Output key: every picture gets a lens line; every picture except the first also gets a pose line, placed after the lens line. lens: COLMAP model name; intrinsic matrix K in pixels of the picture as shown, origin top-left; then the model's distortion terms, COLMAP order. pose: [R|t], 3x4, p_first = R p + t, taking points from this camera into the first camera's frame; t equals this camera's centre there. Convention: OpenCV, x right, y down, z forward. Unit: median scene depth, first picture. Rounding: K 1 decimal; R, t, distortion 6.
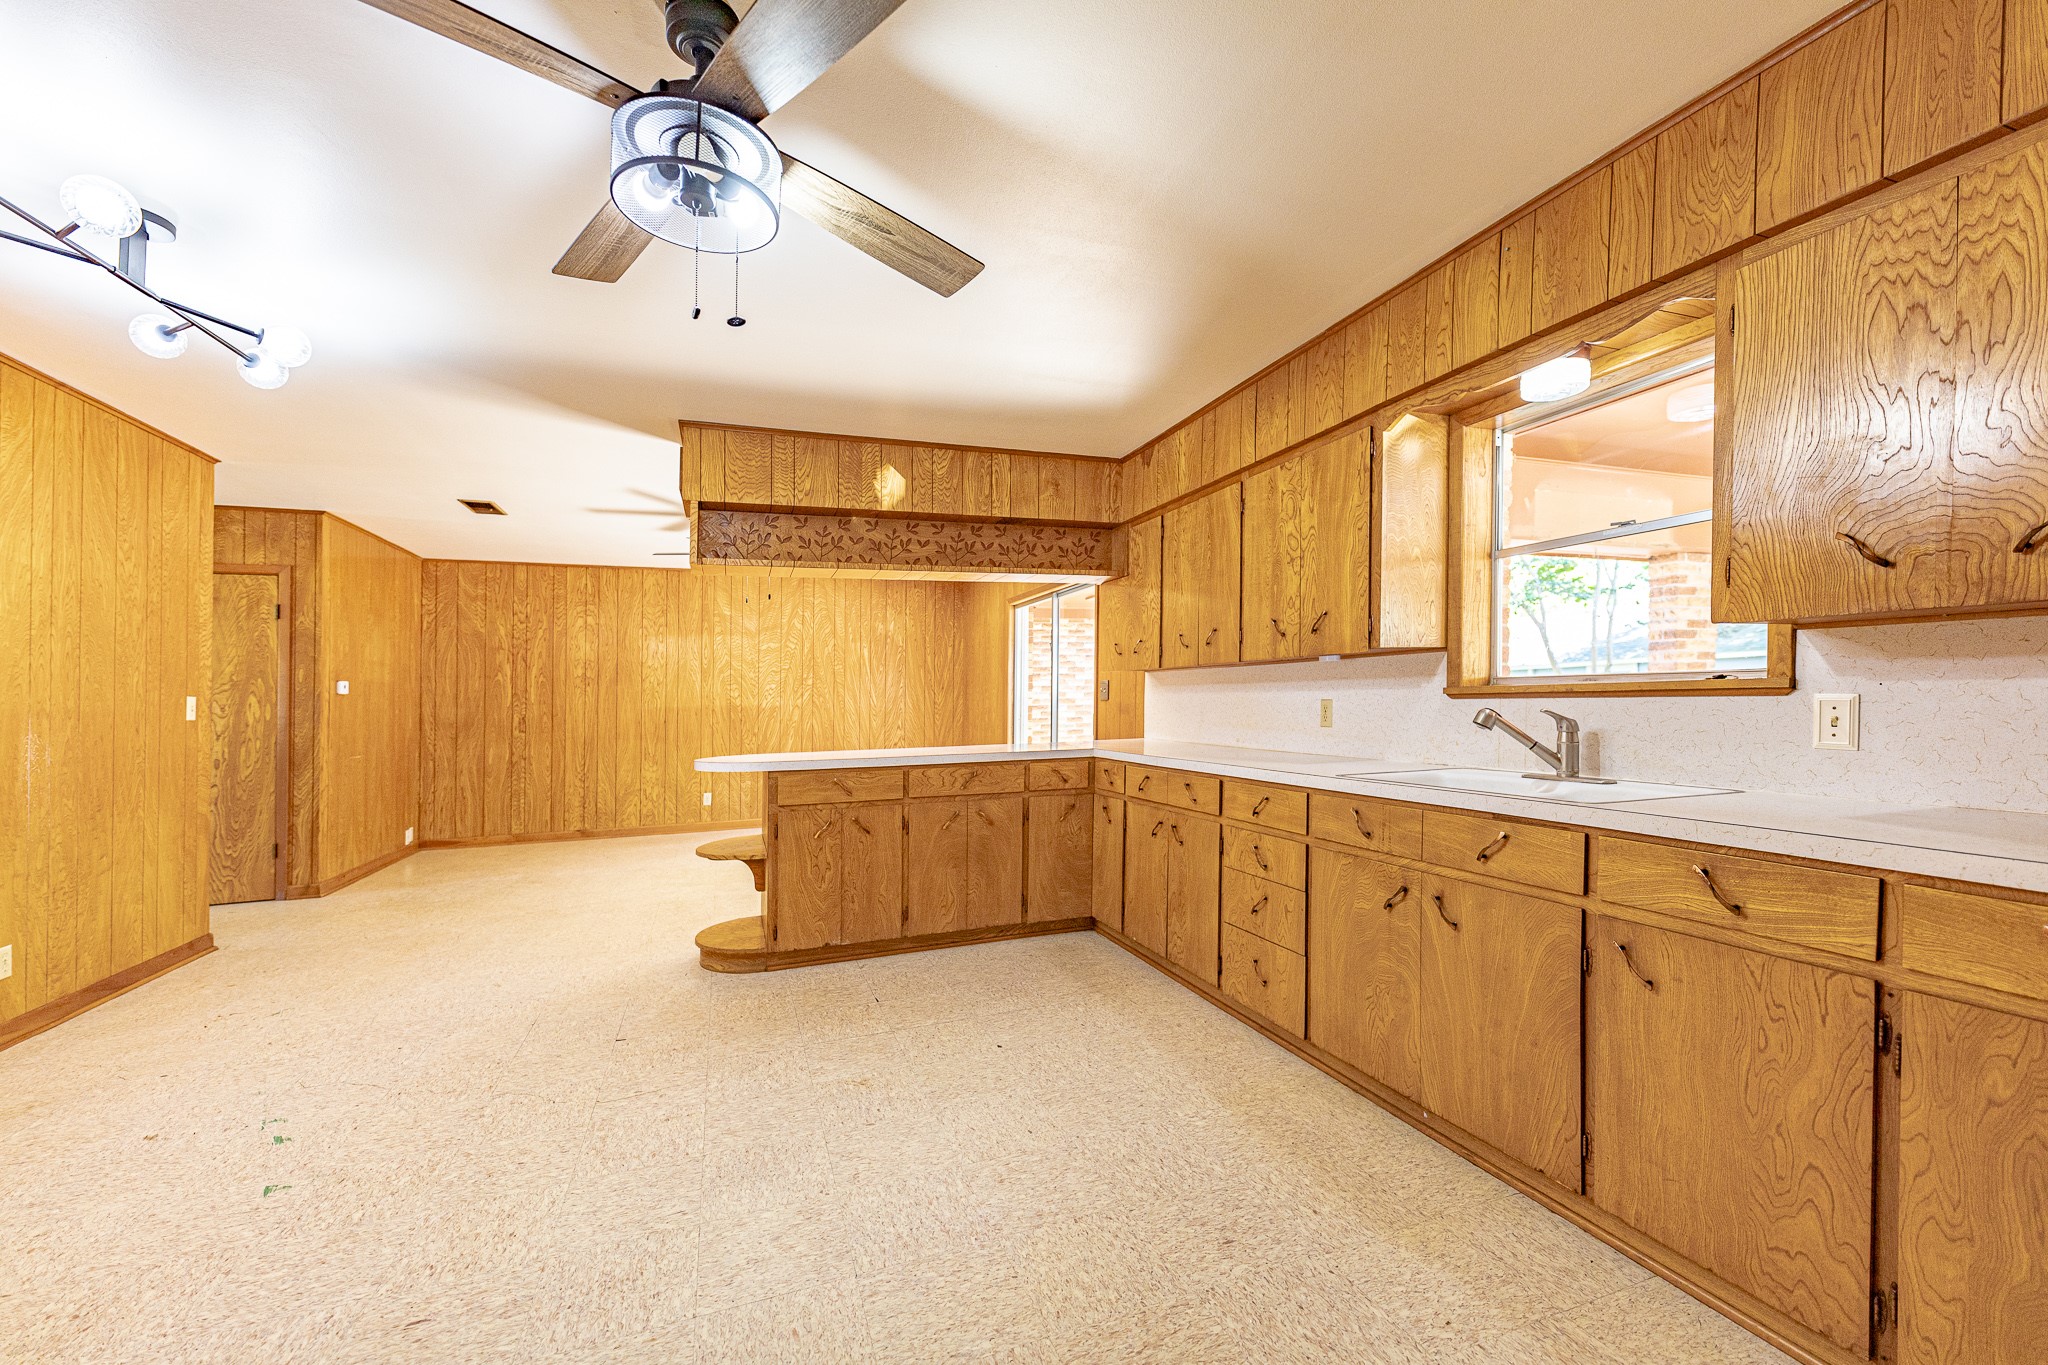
lens RADIAL K [[823.9, 0, 1037.6], [0, 823.9, 684.5], [0, 0, 1]] dist [0.012703, -0.003001]
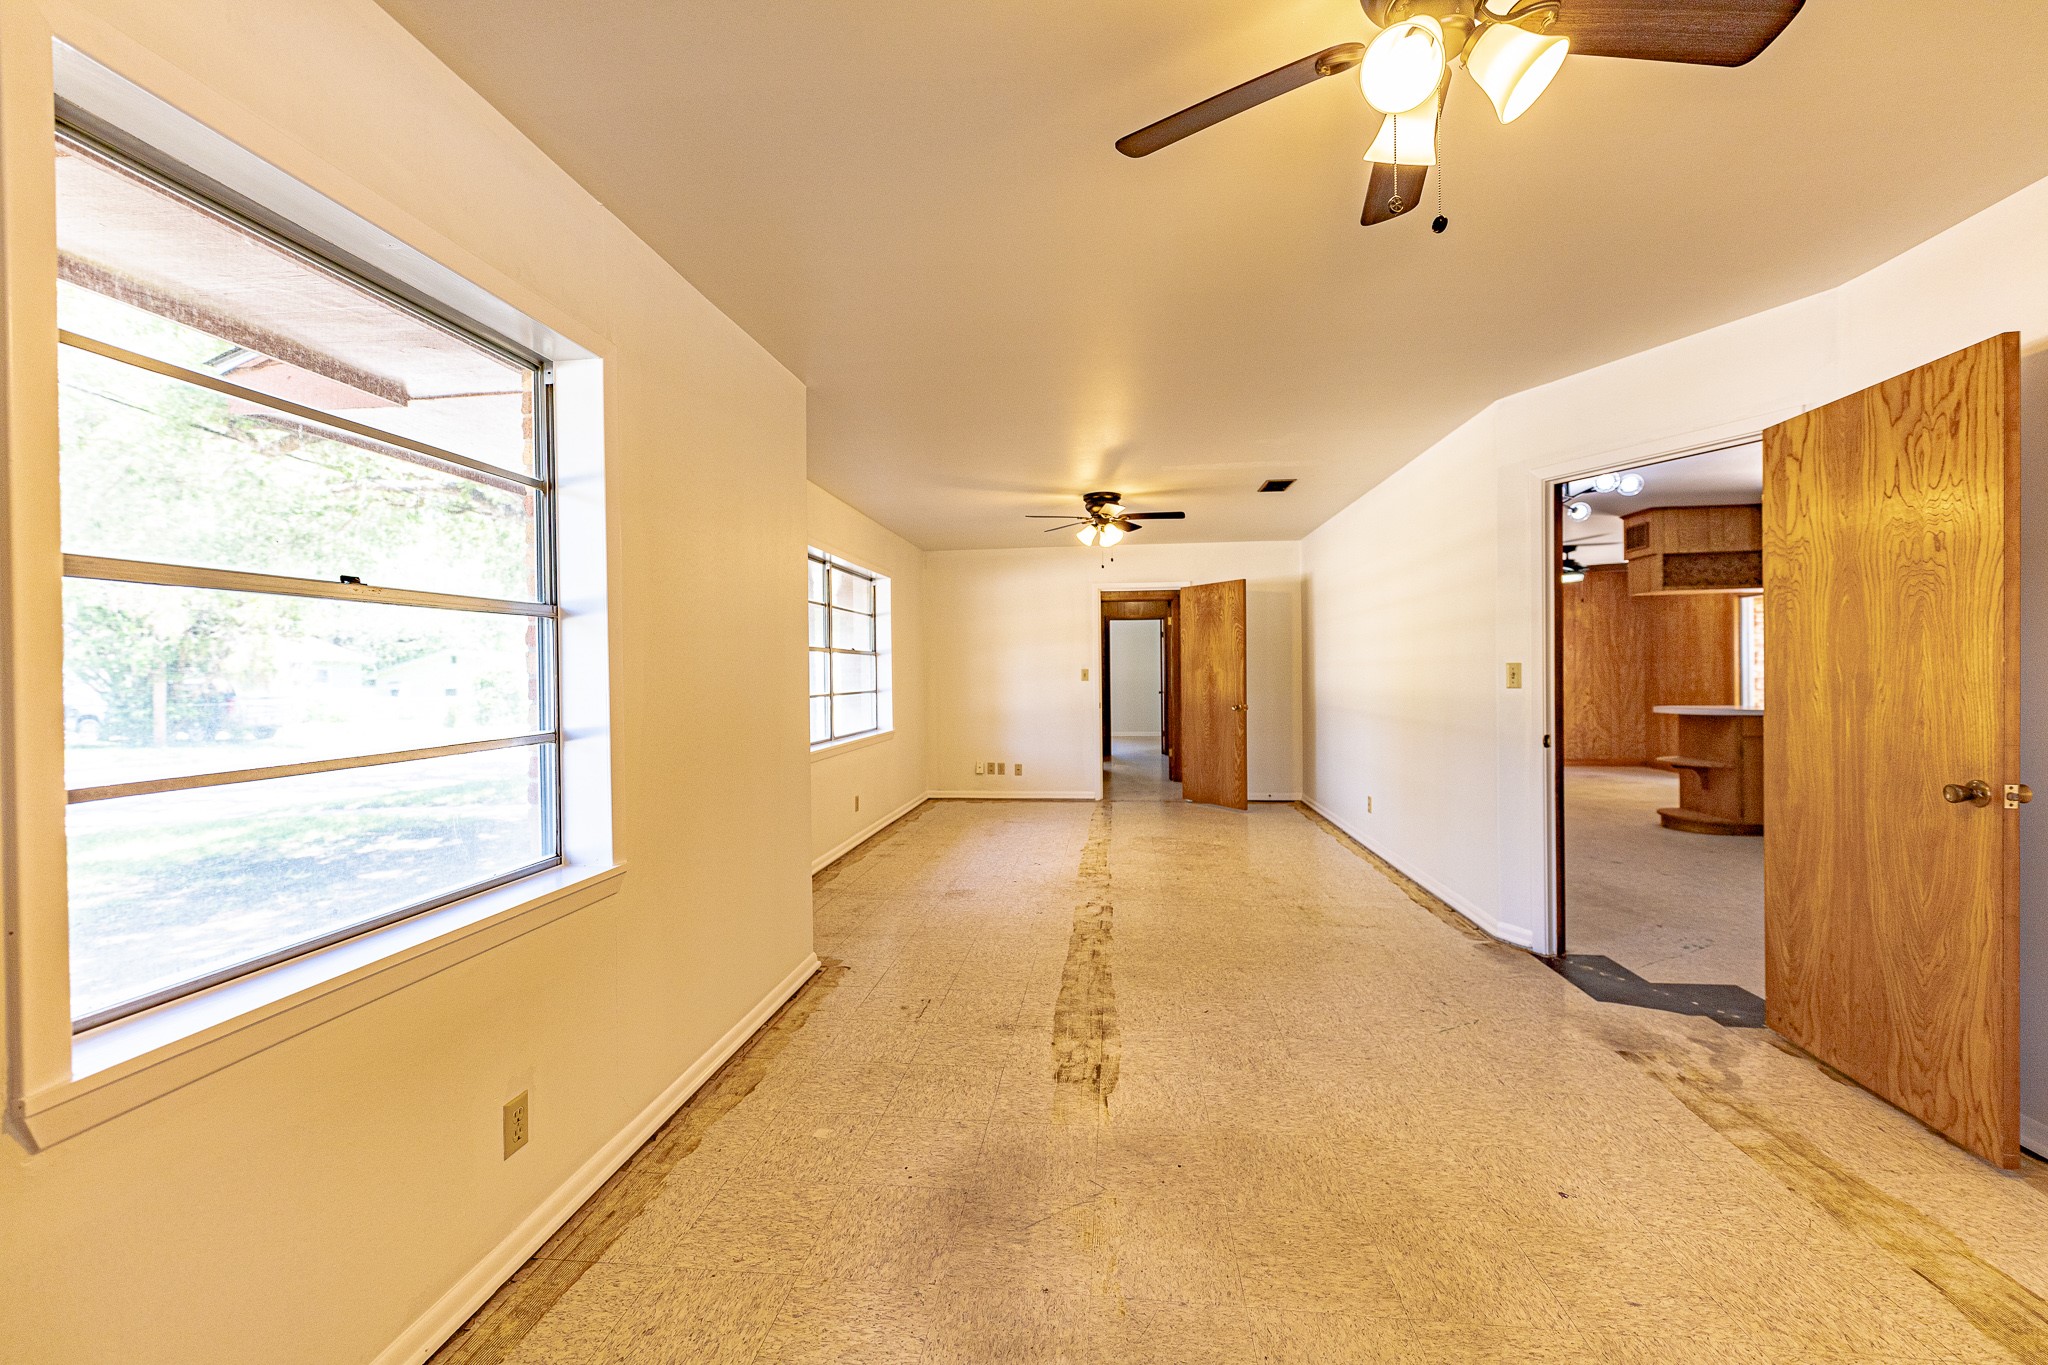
lens RADIAL K [[823.9, 0, 1020.3], [0, 823.9, 658.8], [0, 0, 1]] dist [0.012703, -0.003001]
pose [[0.895012, 0.004153, -0.446024, -0.876612], [-0.000775, 0.999970, 0.007756, -0.021125], [0.446042, -0.006596, 0.894988, -1.166998]]
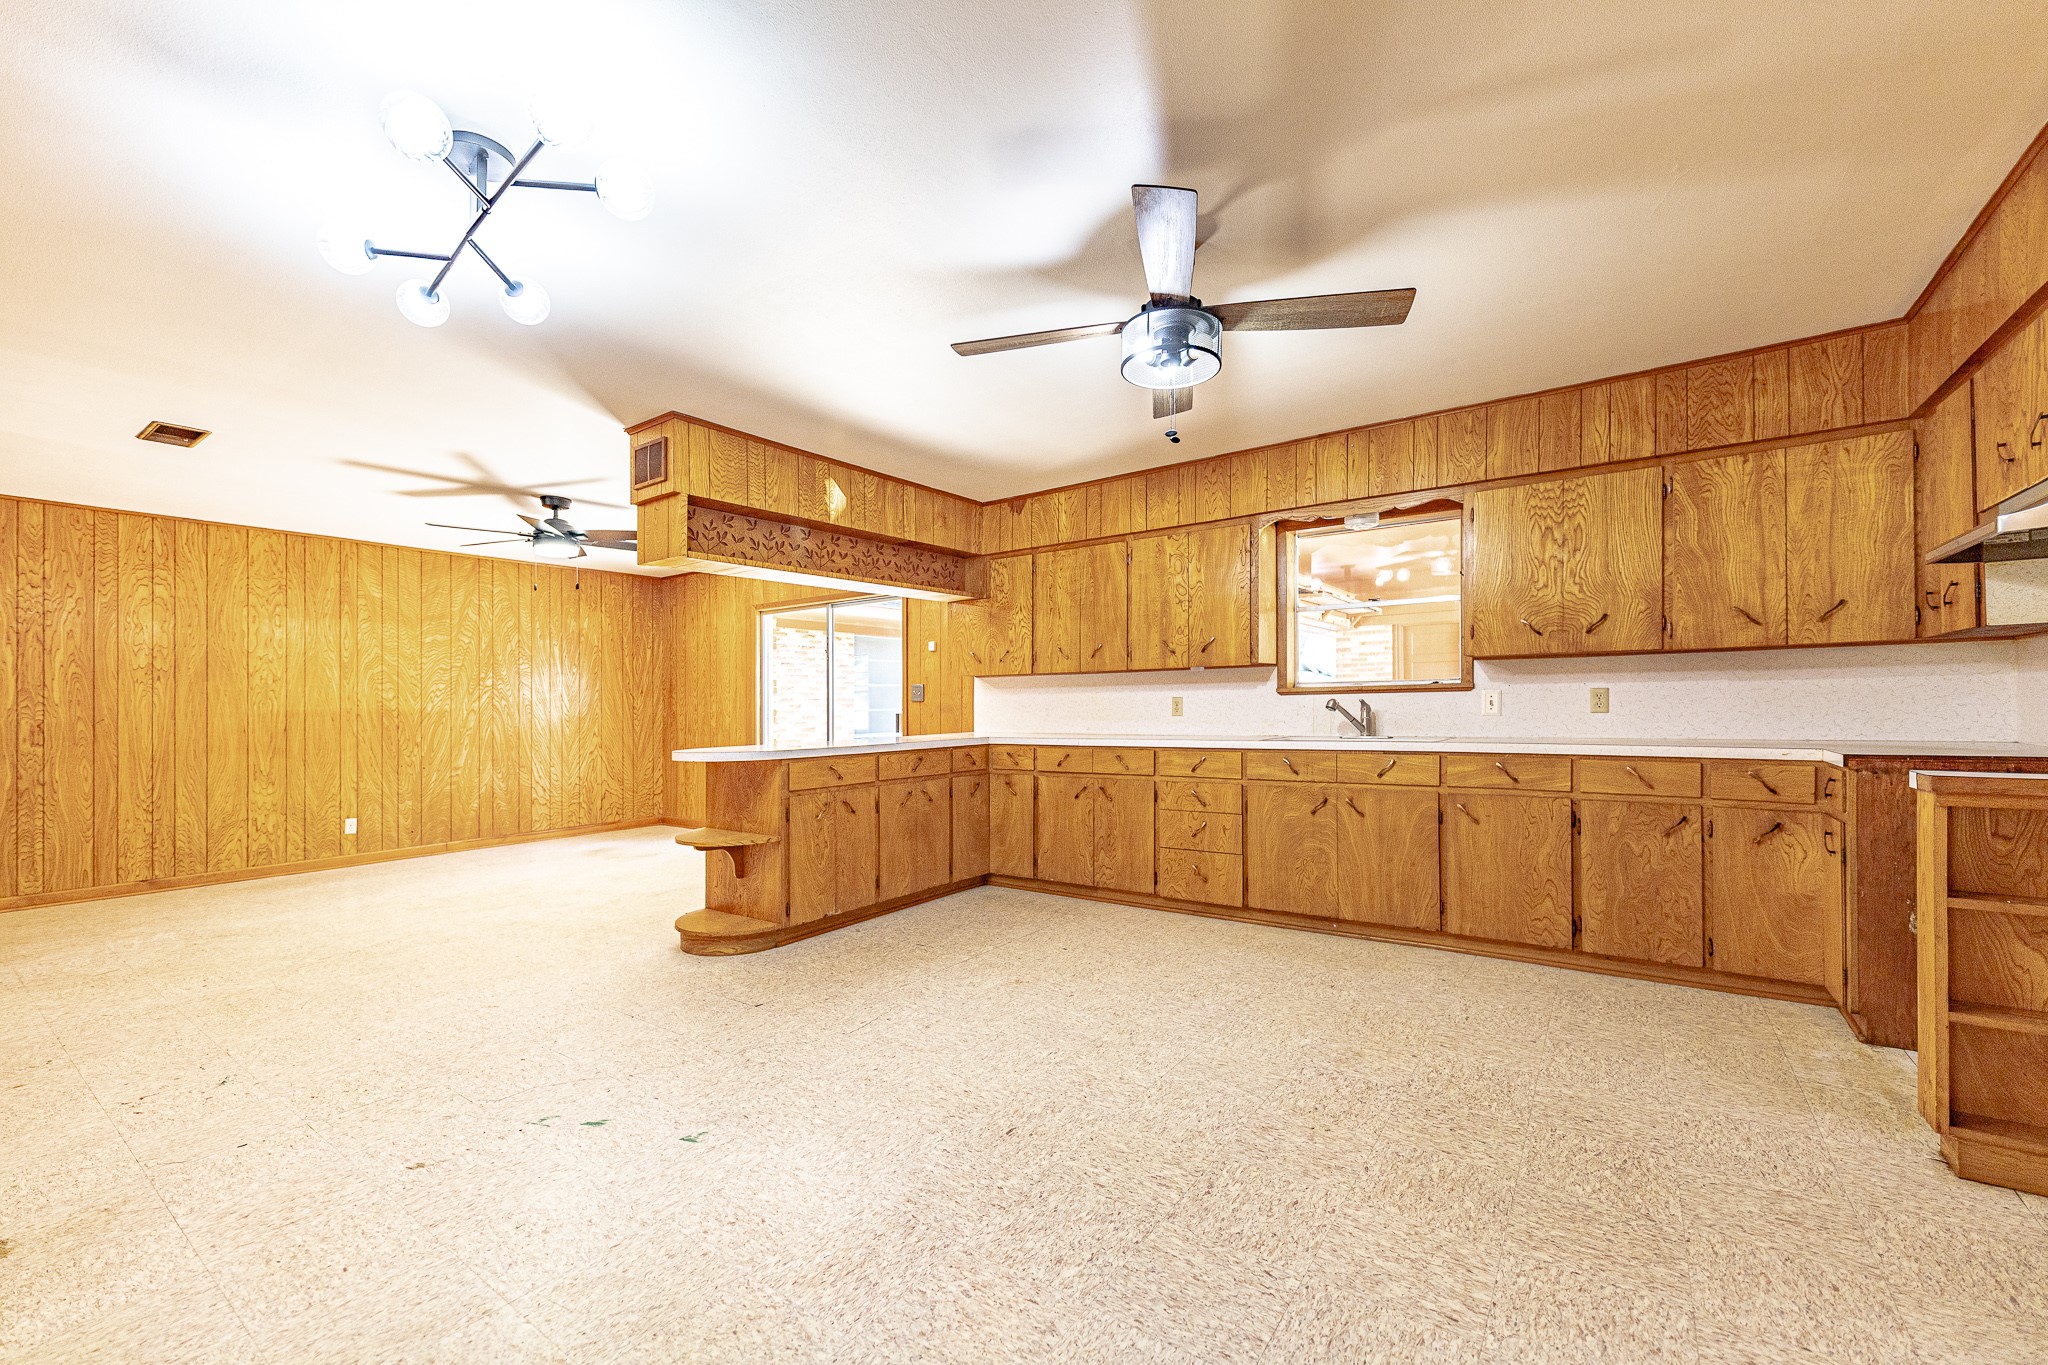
lens RADIAL K [[823.9, 0, 1021.0], [0, 823.9, 690.9], [0, 0, 1]] dist [0.012703, -0.003001]
pose [[0.831196, 0.015480, 0.555764, -0.664594], [-0.009270, 0.999859, -0.013987, 0.028628], [-0.555902, 0.006474, 0.831222, -0.062466]]
